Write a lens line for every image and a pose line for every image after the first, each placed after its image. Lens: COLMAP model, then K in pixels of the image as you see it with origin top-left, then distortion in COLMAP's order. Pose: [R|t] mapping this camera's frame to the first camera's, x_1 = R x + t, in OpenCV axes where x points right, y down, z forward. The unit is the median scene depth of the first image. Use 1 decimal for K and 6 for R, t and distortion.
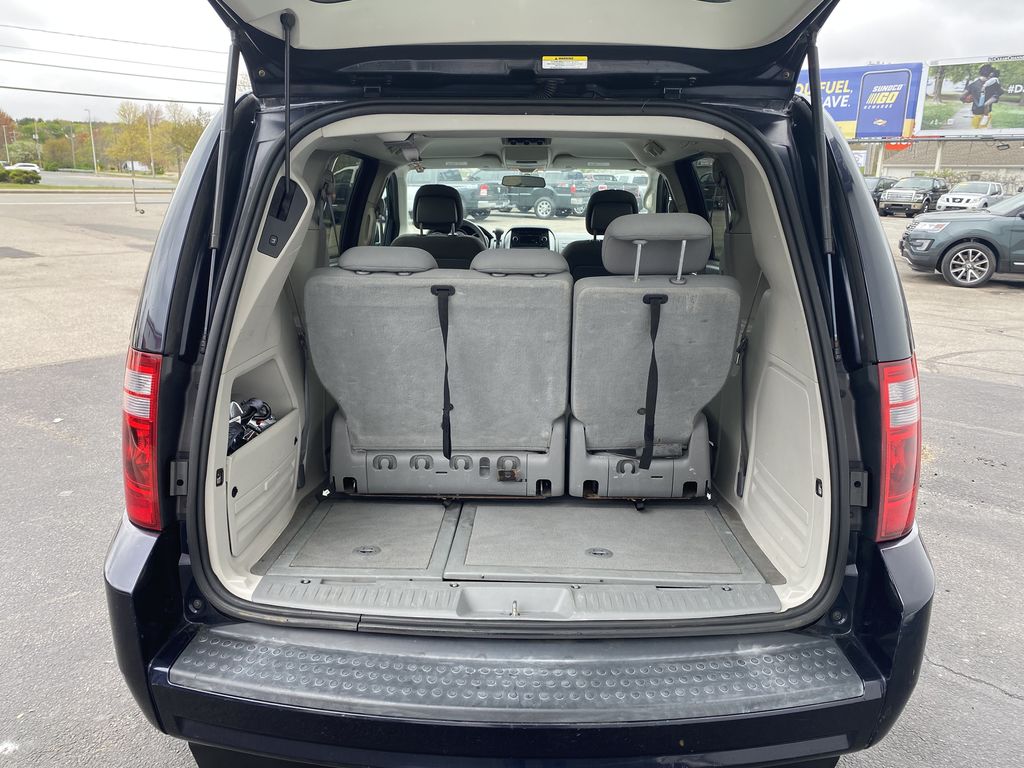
lens RADIAL K [[778.3, 0, 509.3], [0, 778.3, 370.2], [0, 0, 1]] dist [0.014723, -0.004900]
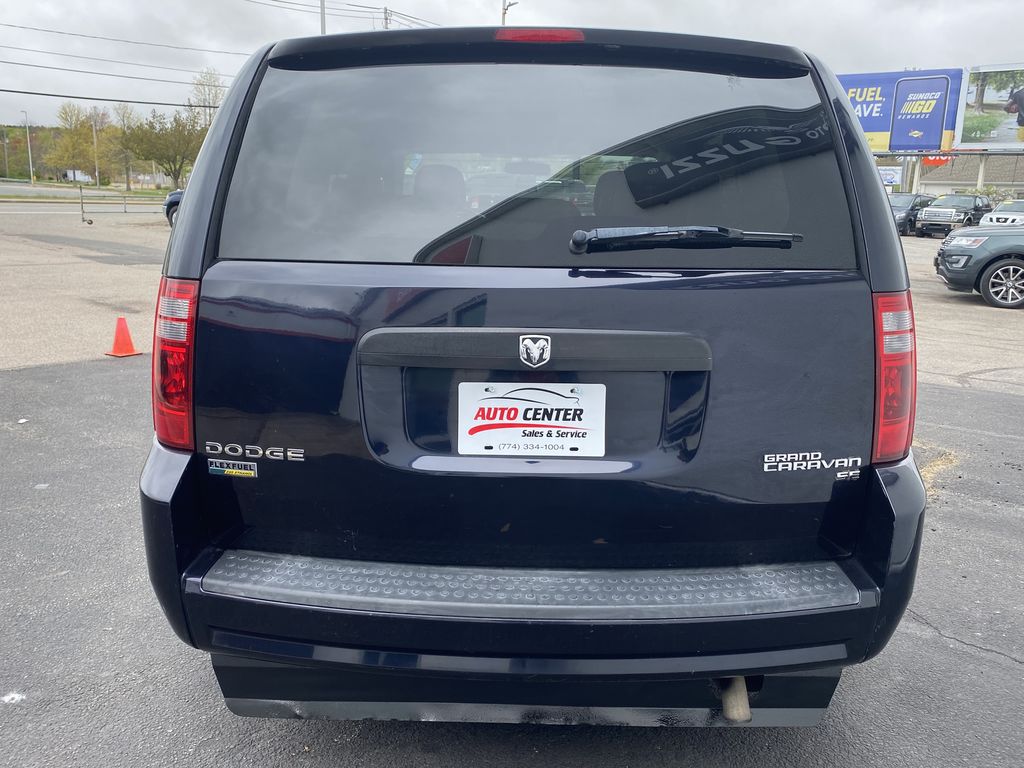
lens RADIAL K [[883.3, 0, 512.0], [0, 883.3, 384.0], [0, 0, 1]] dist [0.023503, -0.014876]
pose [[0.999888, 0.007367, 0.012995, -0.036101], [-0.006977, 0.999532, -0.029796, 0.154056], [-0.013208, 0.029702, 0.999472, -0.203782]]
